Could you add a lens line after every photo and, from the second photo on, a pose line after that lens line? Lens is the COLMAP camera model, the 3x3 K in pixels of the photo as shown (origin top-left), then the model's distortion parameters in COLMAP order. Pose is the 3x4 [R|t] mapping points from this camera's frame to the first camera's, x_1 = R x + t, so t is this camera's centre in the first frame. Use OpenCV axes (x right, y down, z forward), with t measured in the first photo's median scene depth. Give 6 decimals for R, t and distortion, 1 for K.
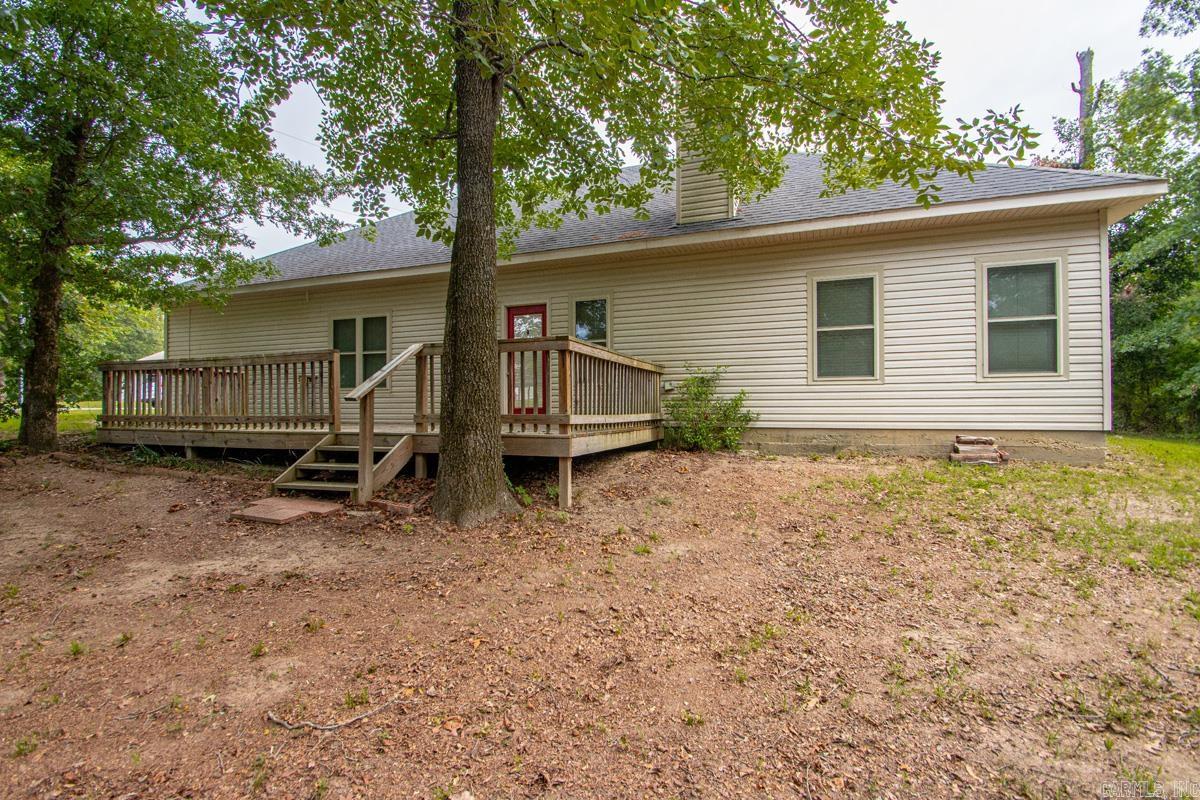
lens RADIAL K [[559.0, 0, 604.5], [0, 559.0, 403.1], [0, 0, 1]] dist [0.018176, 0.000089]
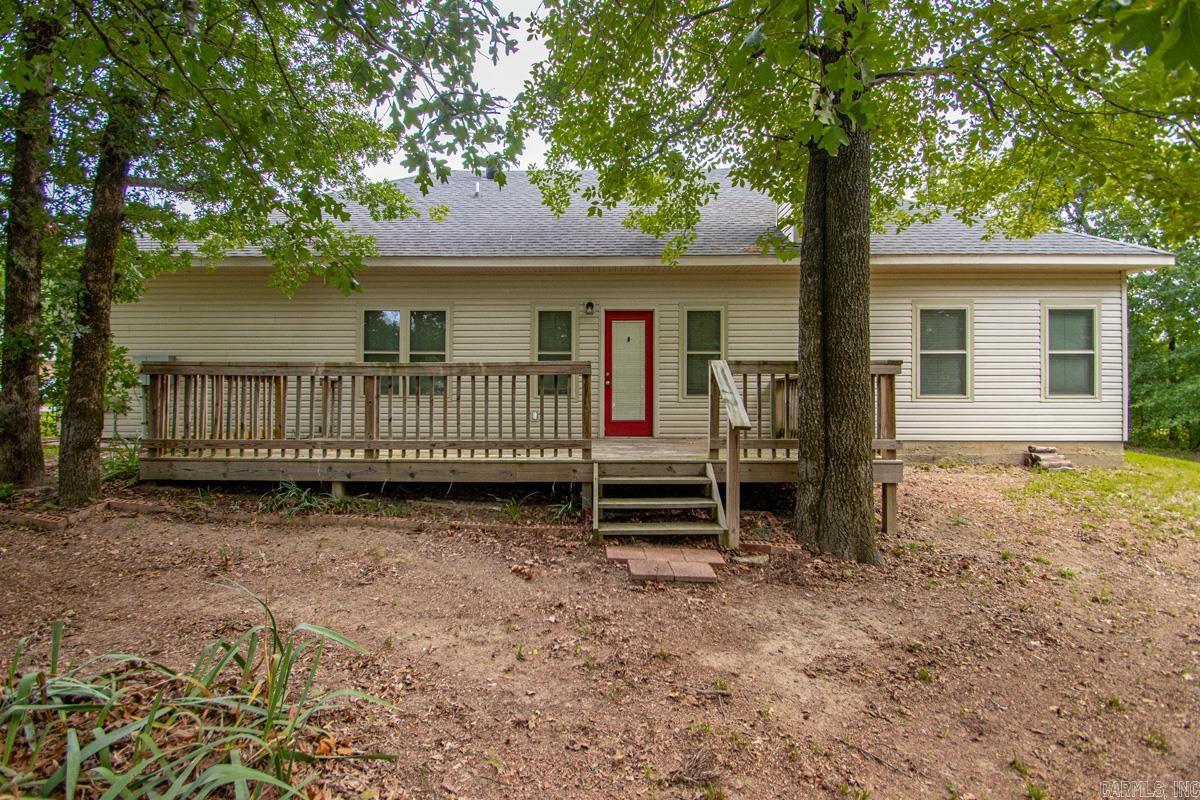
lens RADIAL K [[559.0, 0, 601.6], [0, 559.0, 397.5], [0, 0, 1]] dist [0.018176, 0.000089]
pose [[0.937176, 0.010118, 0.348710, -0.667269], [-0.009471, 0.999949, -0.003558, -0.033874], [-0.348728, 0.000032, 0.937224, 0.187363]]
